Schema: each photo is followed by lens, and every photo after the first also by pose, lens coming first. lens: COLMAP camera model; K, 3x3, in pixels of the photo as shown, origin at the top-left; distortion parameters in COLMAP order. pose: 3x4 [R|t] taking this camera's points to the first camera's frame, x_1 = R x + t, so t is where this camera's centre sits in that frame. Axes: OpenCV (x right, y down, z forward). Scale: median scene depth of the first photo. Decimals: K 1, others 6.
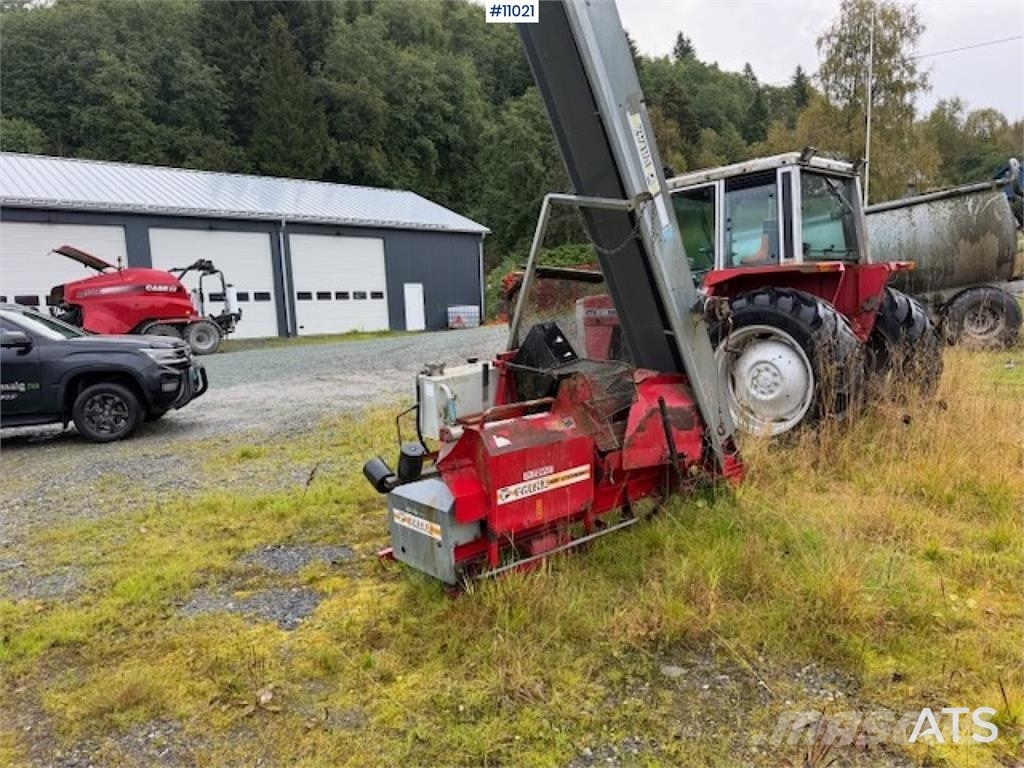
lens RADIAL K [[720.0, 0, 513.9], [0, 720.0, 390.8], [0, 0, 1]] dist [0.053021, -0.060916]
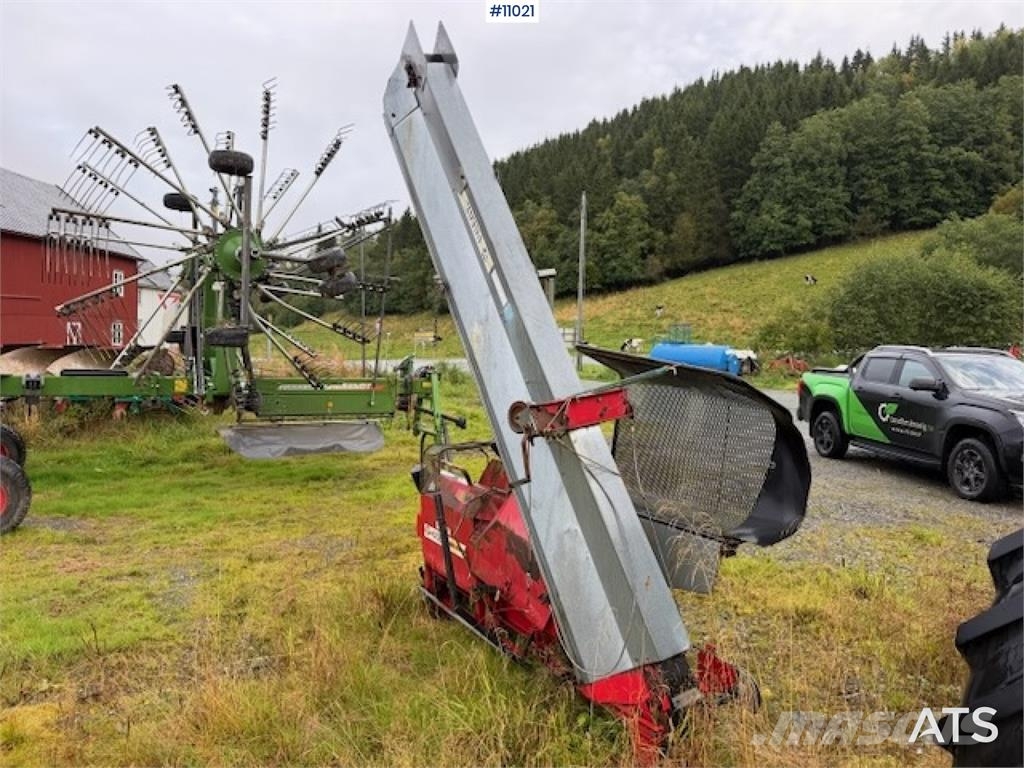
lens RADIAL K [[720.0, 0, 523.0], [0, 720.0, 393.0], [0, 0, 1]] dist [0.053021, -0.060916]
pose [[-0.126779, 0.116933, -0.985015, 0.451439], [-0.151582, 0.979080, 0.135739, -0.107511], [0.980281, 0.166519, -0.106402, 0.493053]]
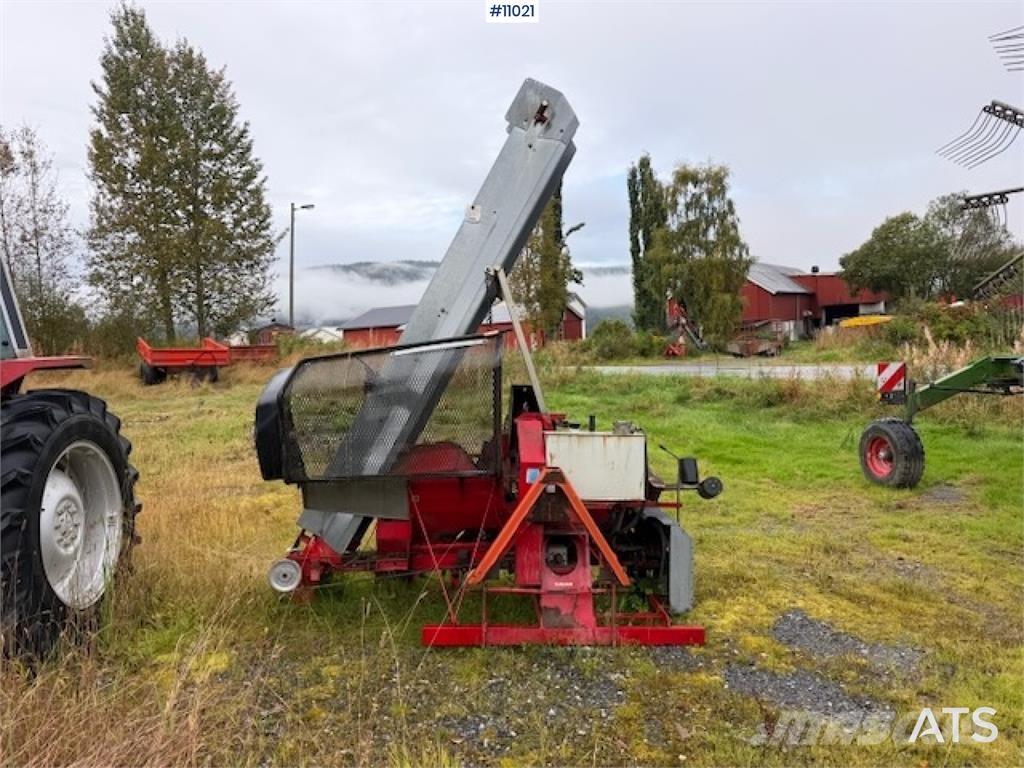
lens RADIAL K [[720.0, 0, 504.7], [0, 720.0, 384.7], [0, 0, 1]] dist [0.053021, -0.060916]
pose [[-0.802816, 0.044886, 0.594534, -0.255998], [0.160438, 0.976645, 0.142910, -0.115179], [-0.574235, 0.210117, -0.791268, 0.846562]]
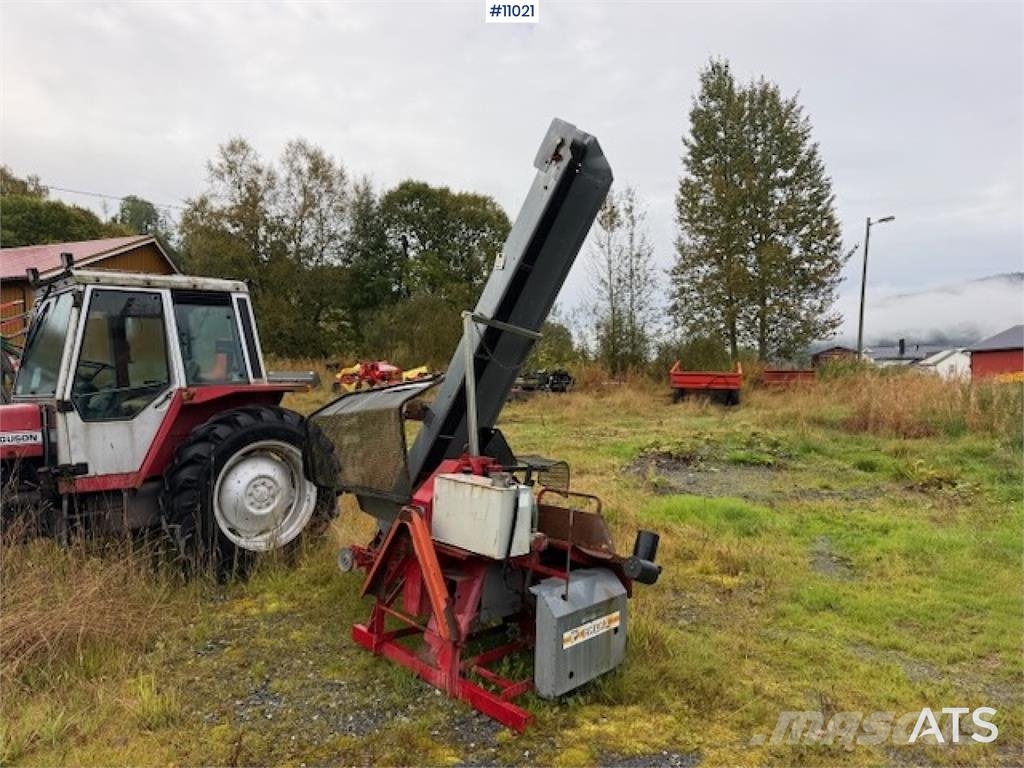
lens RADIAL K [[720.0, 0, 508.8], [0, 720.0, 391.0], [0, 0, 1]] dist [0.053021, -0.060916]
pose [[-0.098861, 0.032464, 0.994572, -0.472539], [0.155223, 0.987736, -0.016811, -0.058491], [-0.982920, 0.152719, -0.102687, 0.491769]]
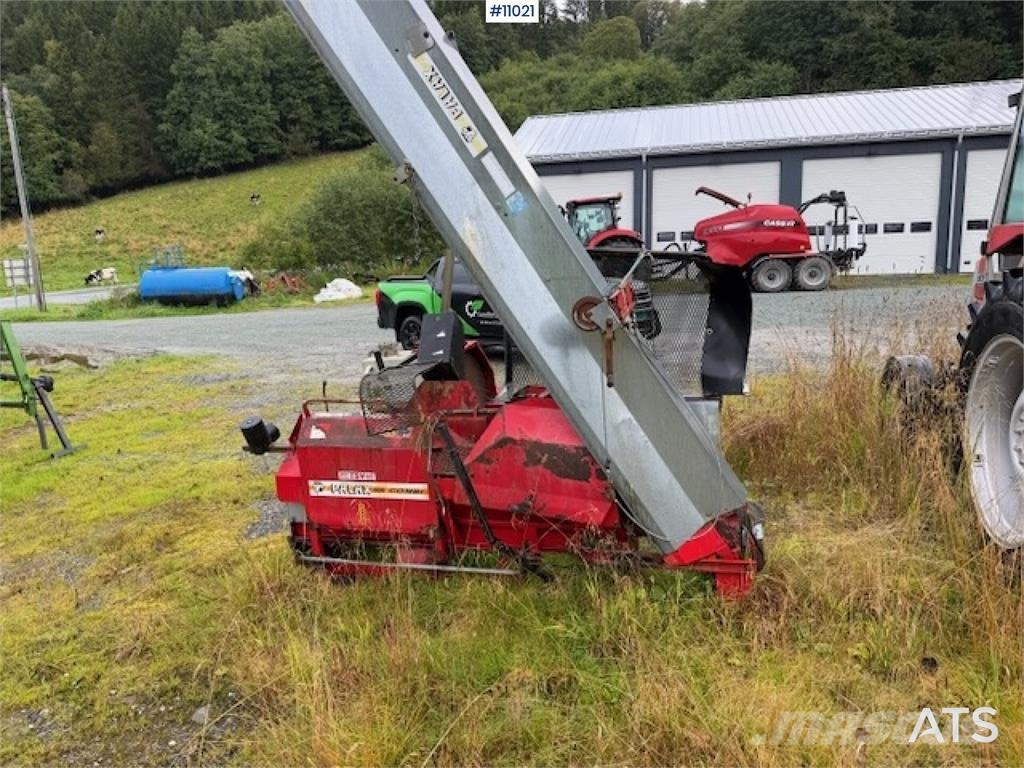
lens RADIAL K [[720.0, 0, 509.8], [0, 720.0, 377.6], [0, 0, 1]] dist [0.053021, -0.060916]
pose [[0.563257, 0.157317, -0.811168, 0.362564], [-0.088299, 0.987547, 0.130211, -0.062112], [0.821550, -0.001717, 0.570134, 0.257426]]
